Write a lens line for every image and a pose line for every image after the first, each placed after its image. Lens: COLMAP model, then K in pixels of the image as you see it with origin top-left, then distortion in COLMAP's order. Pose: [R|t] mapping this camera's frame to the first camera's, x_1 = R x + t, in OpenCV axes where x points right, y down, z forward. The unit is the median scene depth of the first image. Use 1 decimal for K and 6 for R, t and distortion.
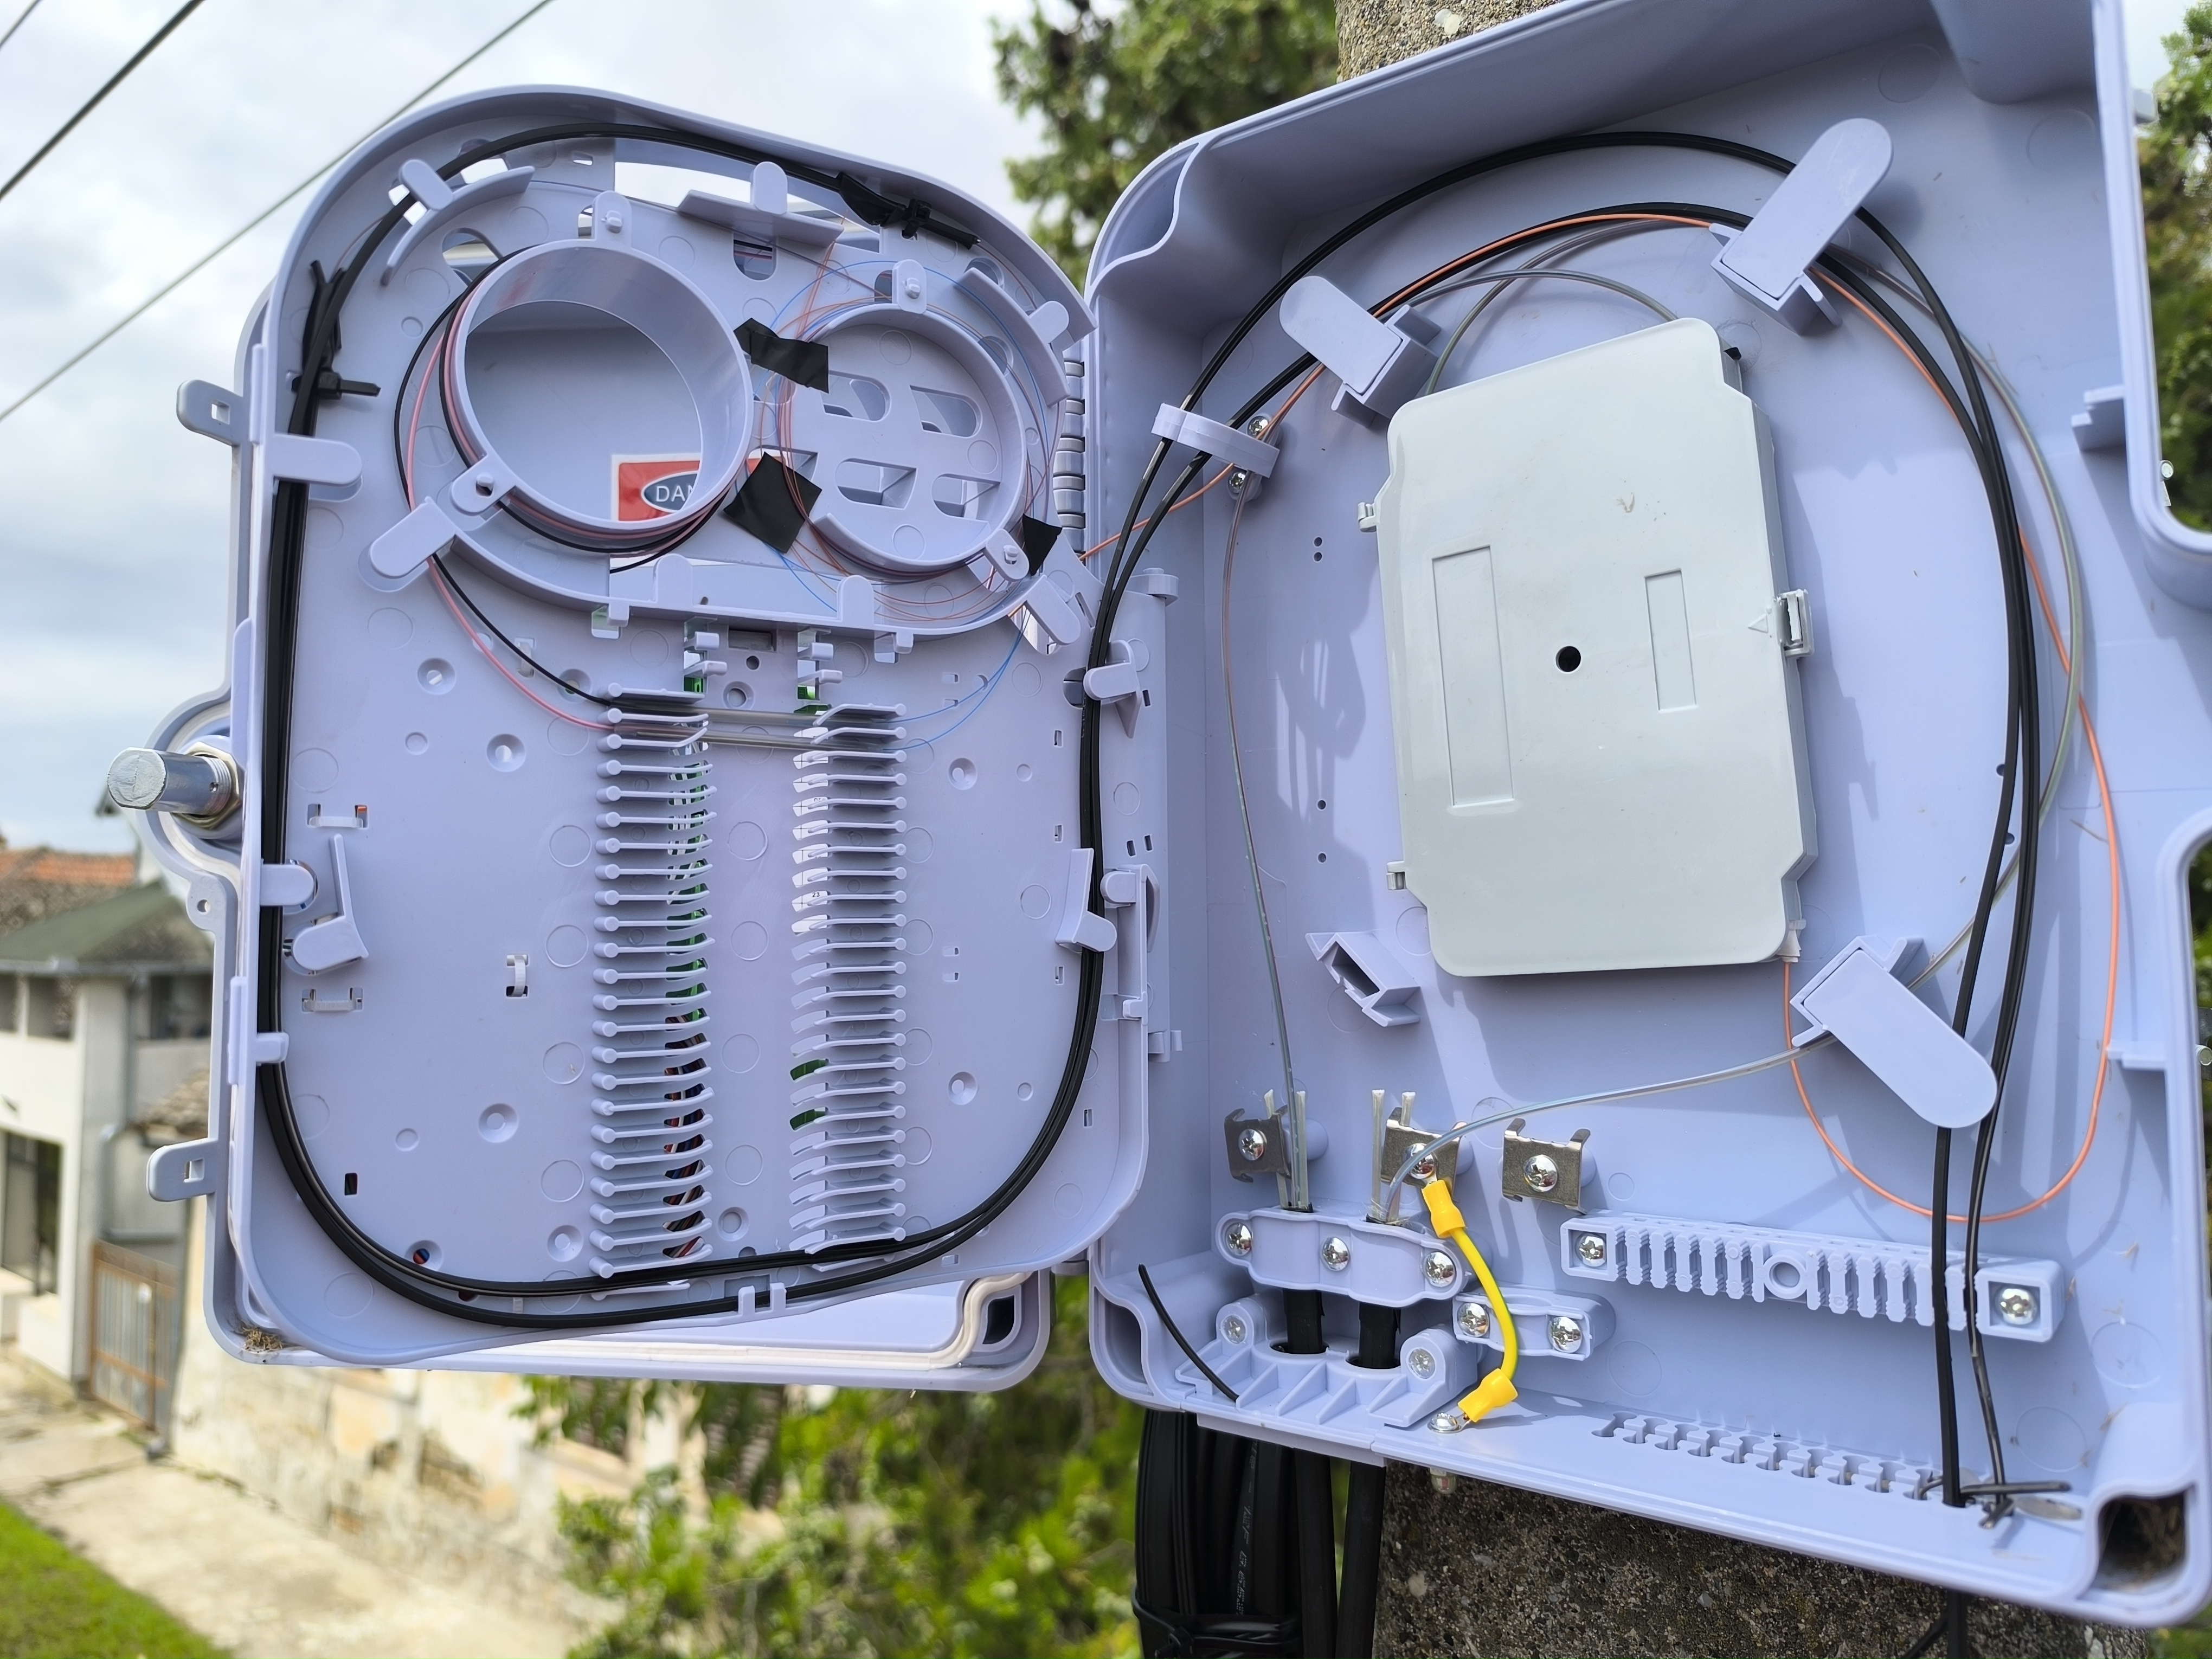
lens RADIAL K [[1481.9, 0, 1106.4], [0, 1481.9, 839.8], [0, 0, 1]] dist [-0.012457, -0.002555]
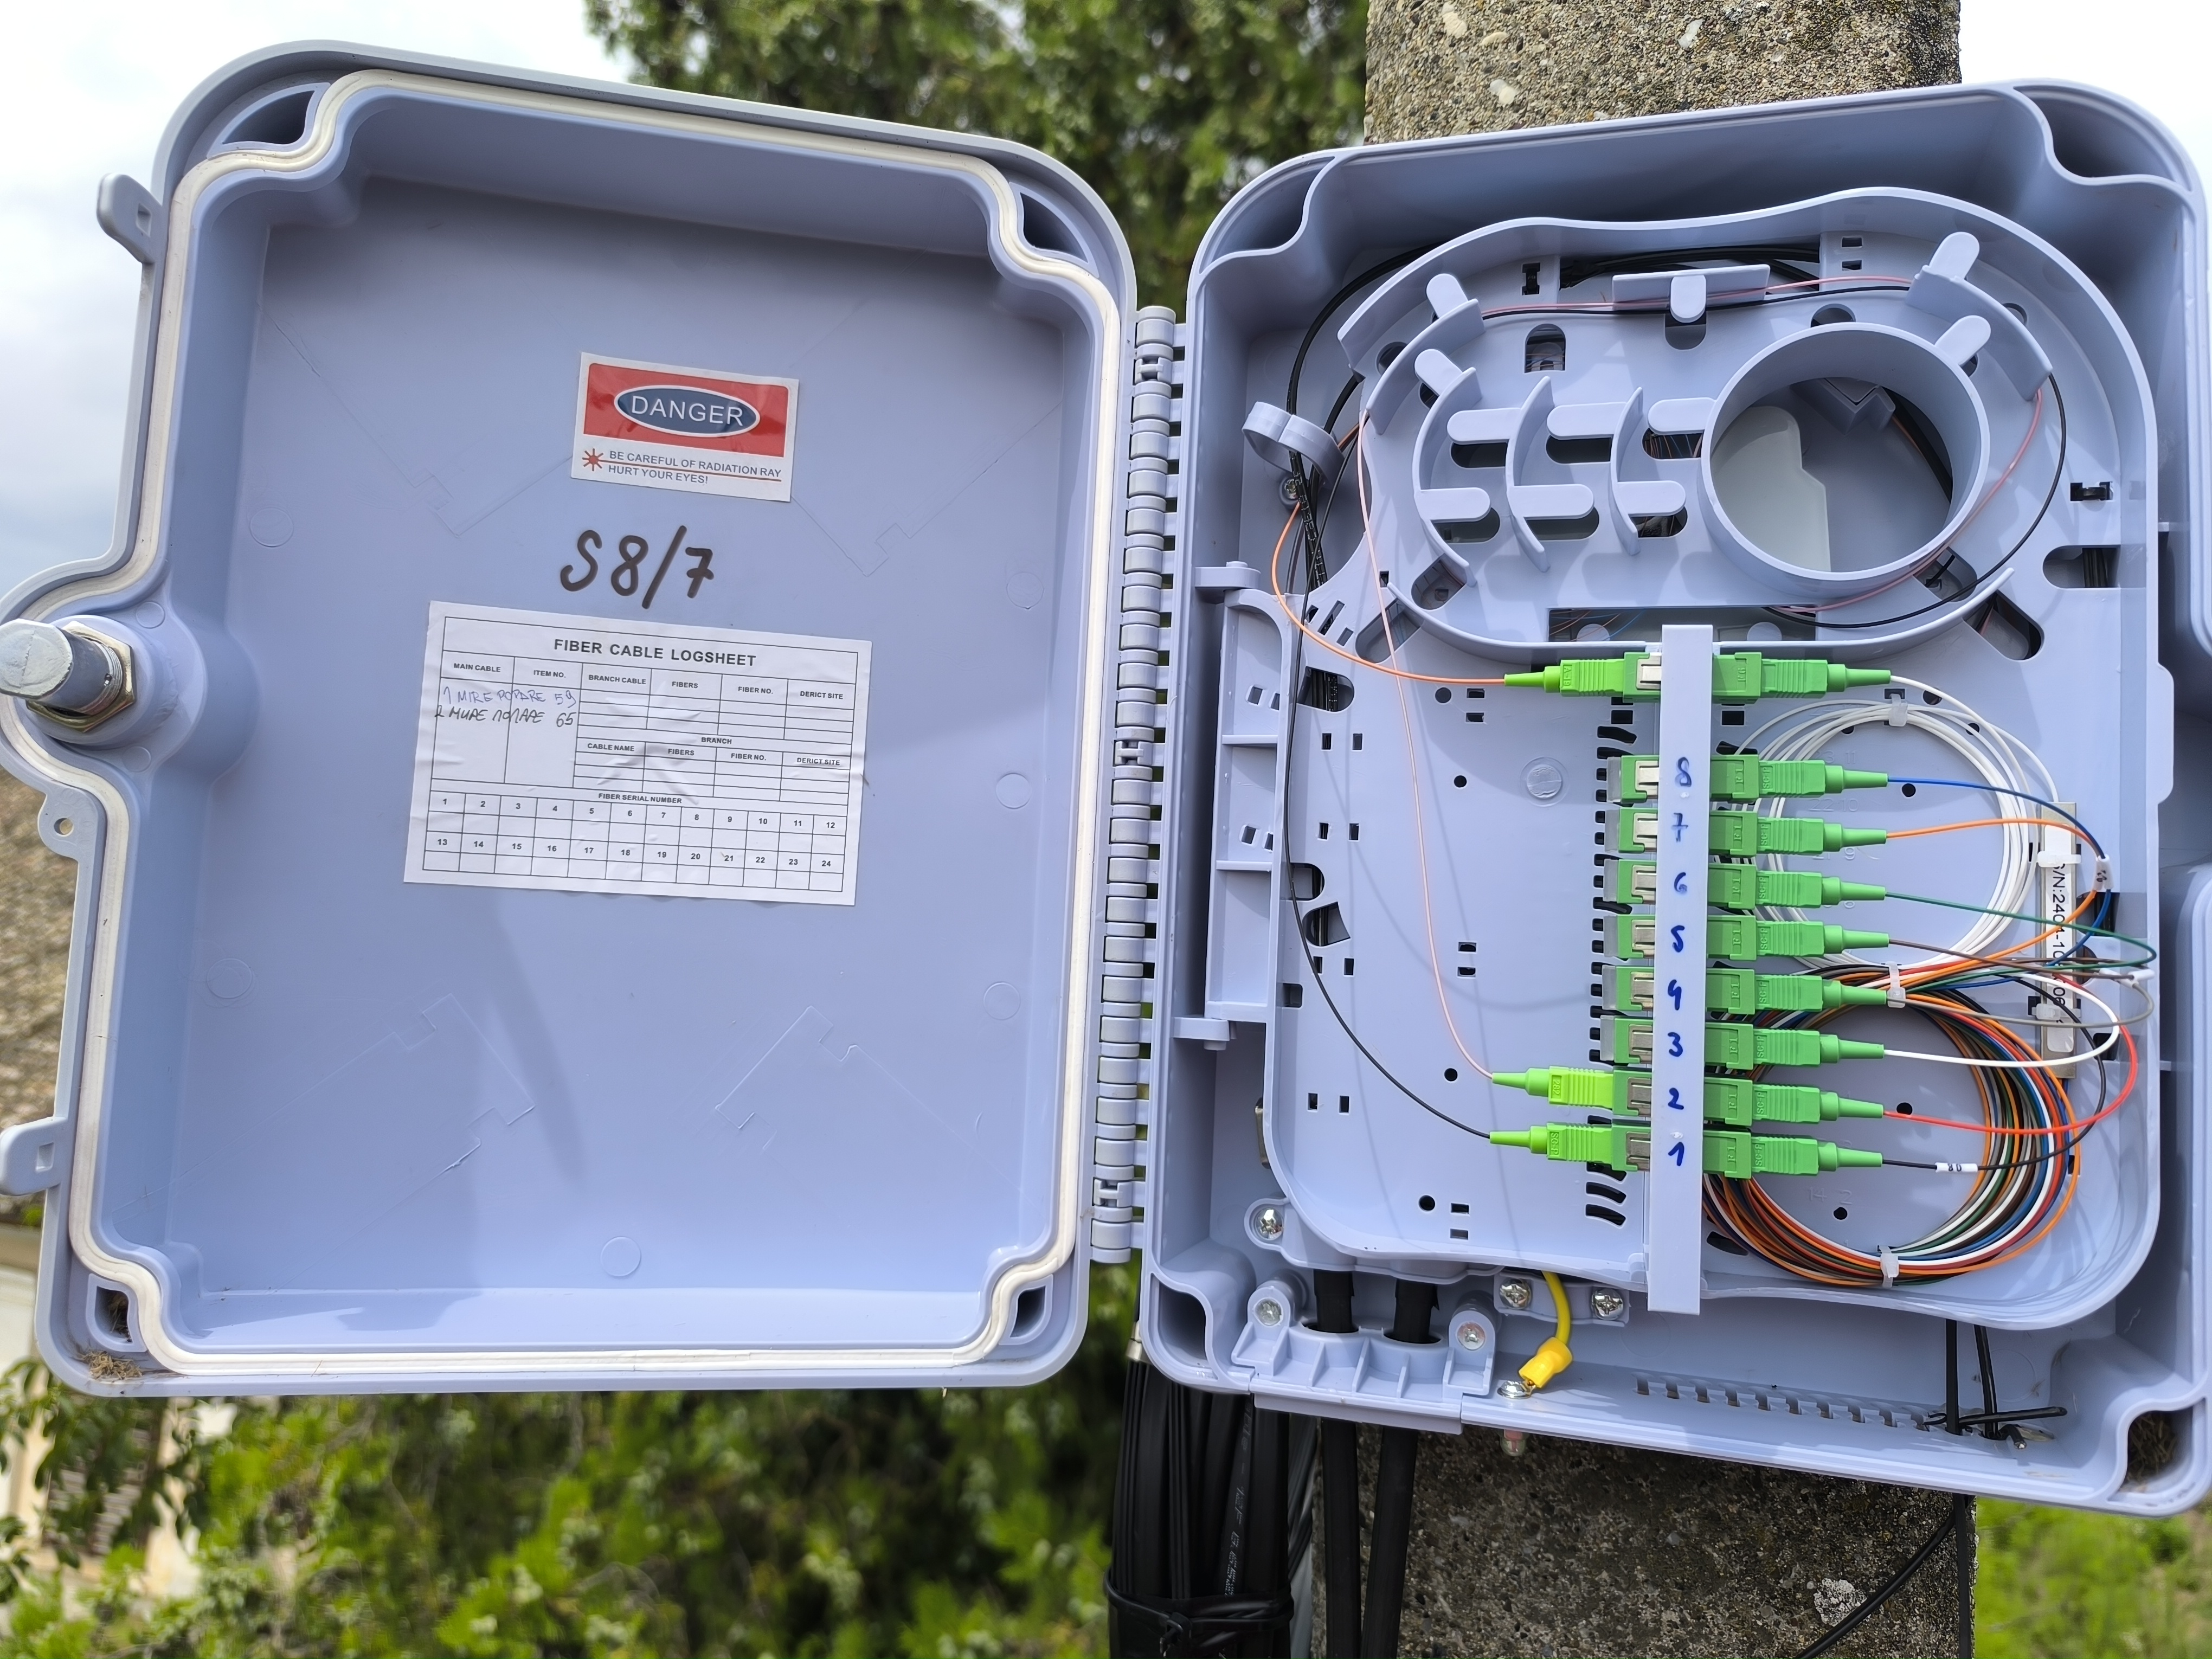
lens RADIAL K [[1479.9, 0, 1106.0], [0, 1479.9, 829.5], [0, 0, 1]] dist [-0.007128, -0.006209]
pose [[0.945695, 0.070589, 0.317298, -0.355616], [-0.068034, 0.997499, -0.019143, 0.025373], [-0.317856, -0.003484, 0.948133, 0.067235]]
